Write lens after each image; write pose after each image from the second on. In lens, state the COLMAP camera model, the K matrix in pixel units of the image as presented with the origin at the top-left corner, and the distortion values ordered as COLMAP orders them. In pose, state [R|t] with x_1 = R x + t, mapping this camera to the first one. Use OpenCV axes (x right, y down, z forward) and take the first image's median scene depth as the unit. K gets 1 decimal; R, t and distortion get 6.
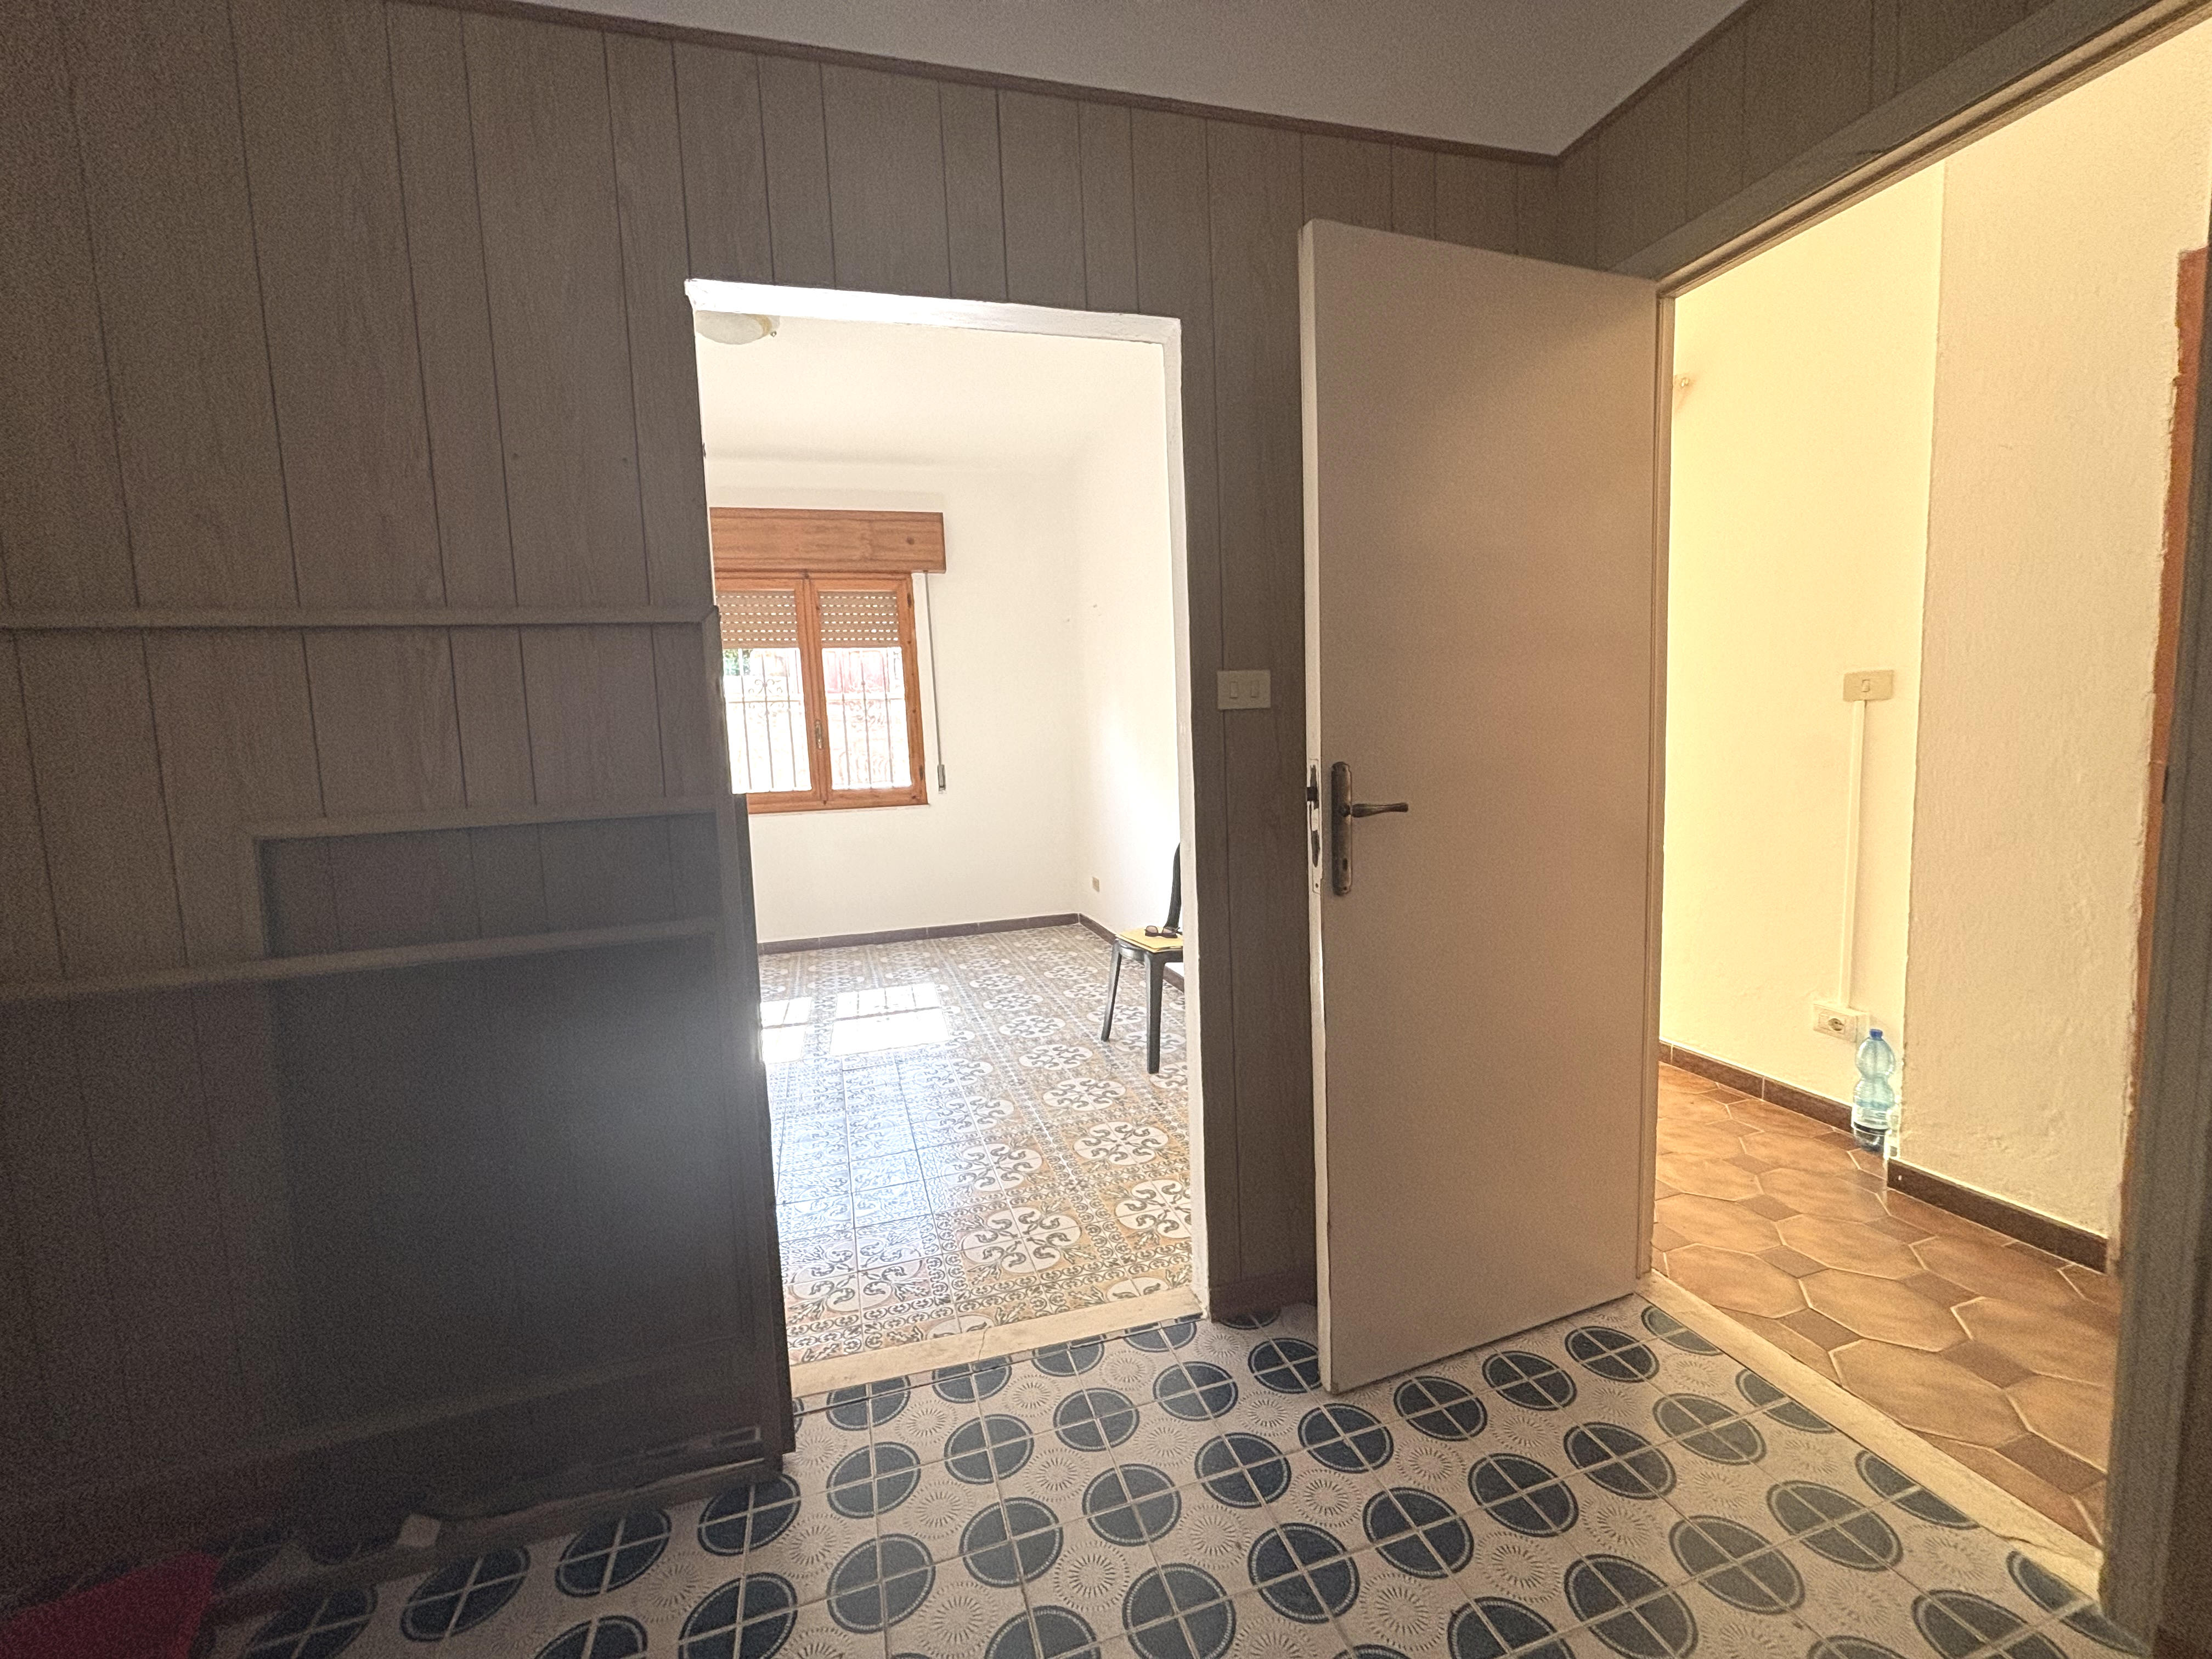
lens RADIAL K [[894.2, 0, 1104.8], [0, 894.2, 820.1], [0, 0, 1]] dist [-0.005943, 0.001887]
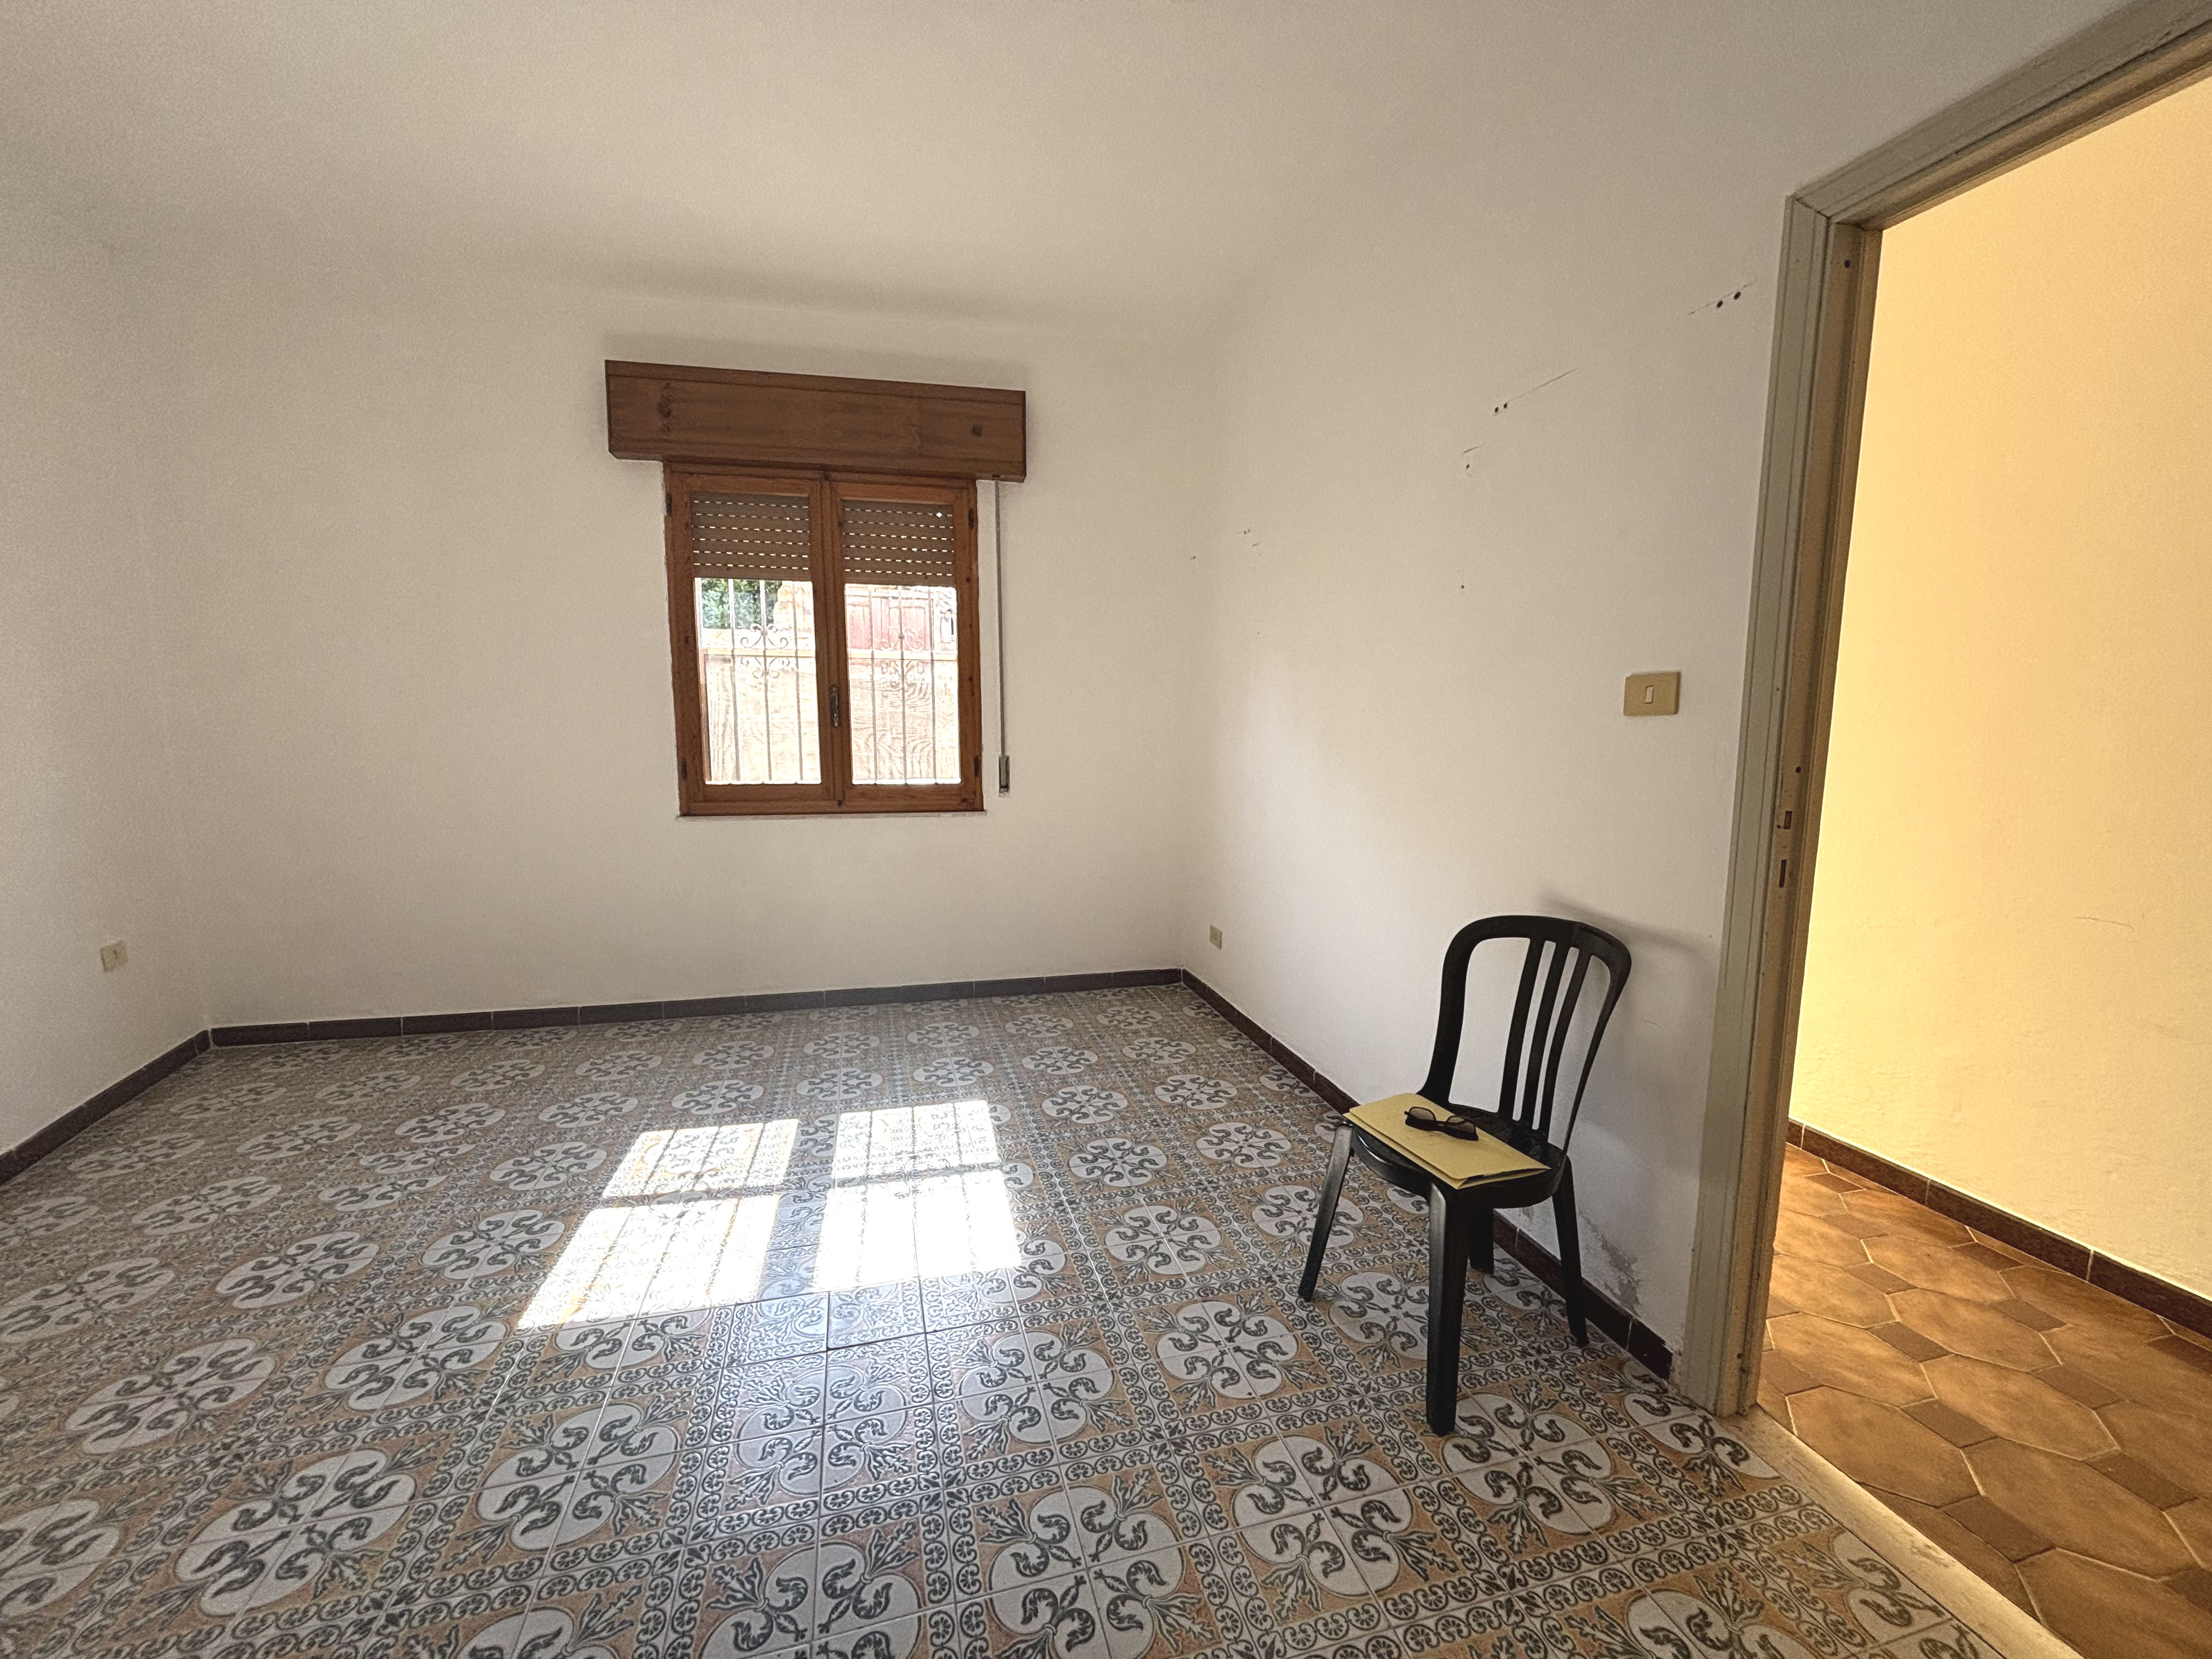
lens RADIAL K [[894.2, 0, 1087.0], [0, 894.2, 820.8], [0, 0, 1]] dist [-0.005943, 0.001887]
pose [[0.997261, 0.052040, -0.052549, -0.219261], [-0.050455, 0.998243, 0.031057, -0.101053], [0.054073, -0.028321, 0.998135, 0.829640]]
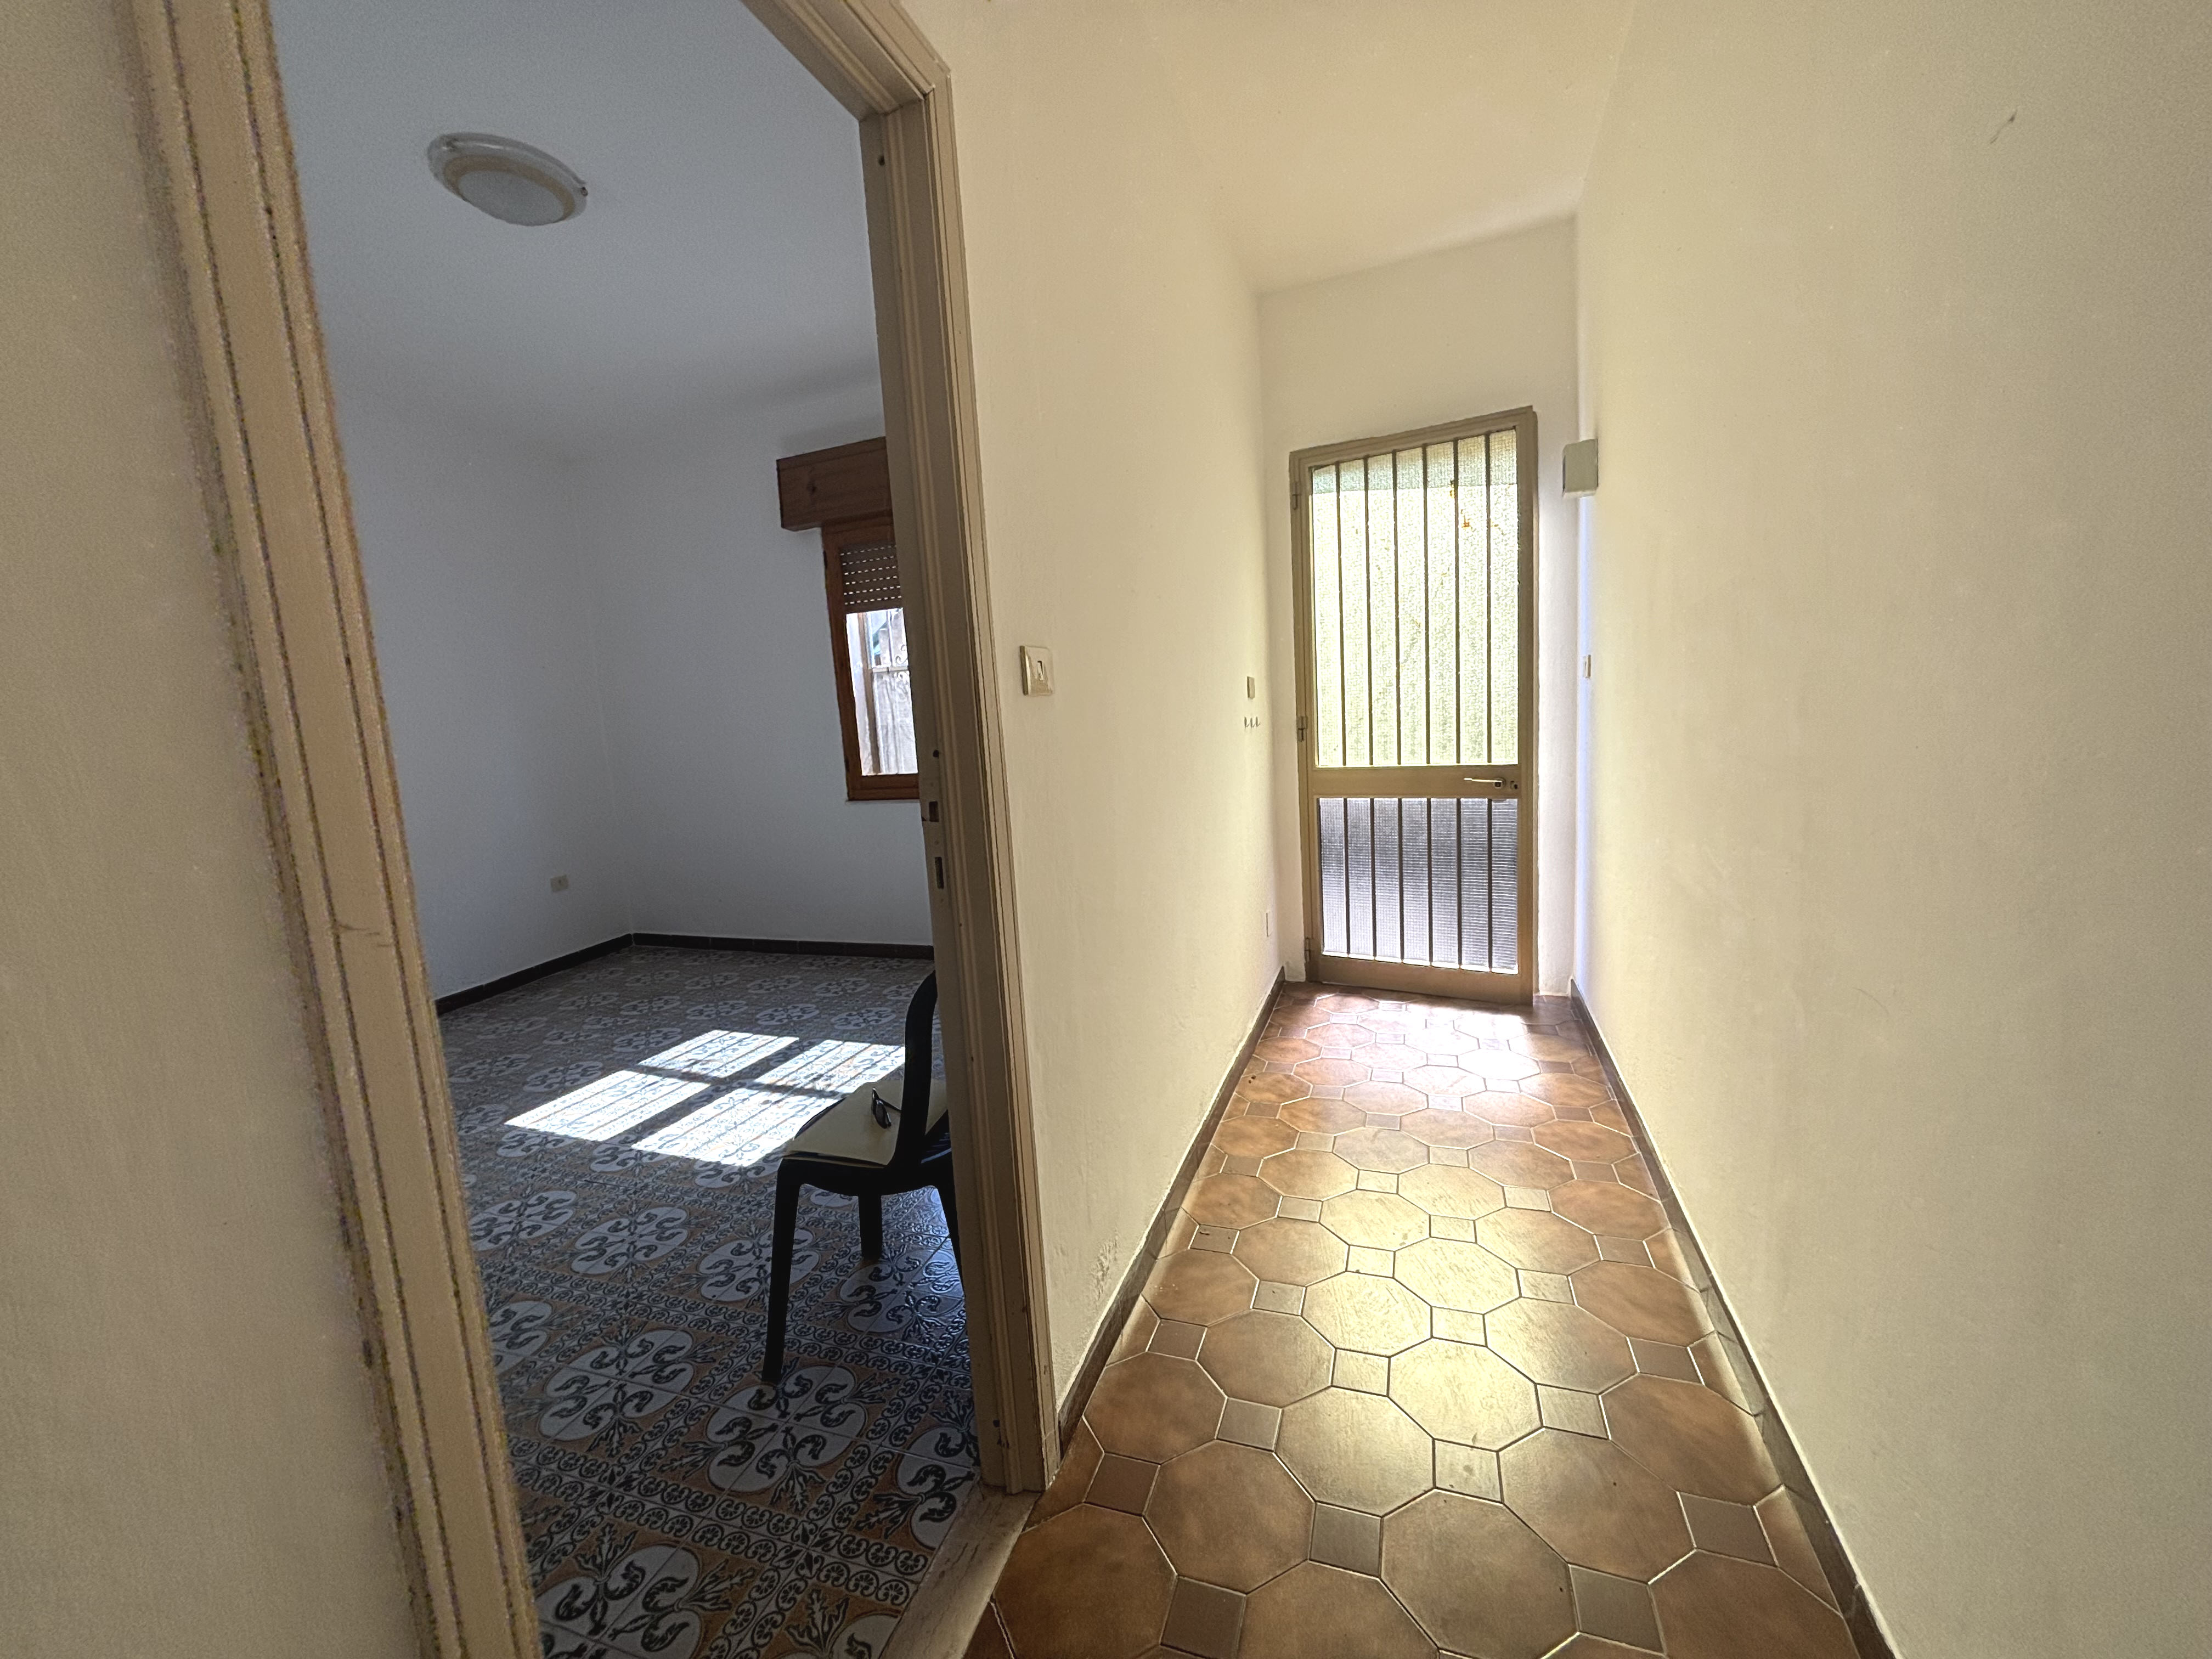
lens RADIAL K [[894.2, 0, 1123.6], [0, 894.2, 834.2], [0, 0, 1]] dist [-0.005943, 0.001887]
pose [[0.788887, 0.077031, -0.609691, 0.891493], [-0.017815, 0.994562, 0.102606, -0.180955], [0.614280, -0.070083, 0.785970, 1.195763]]
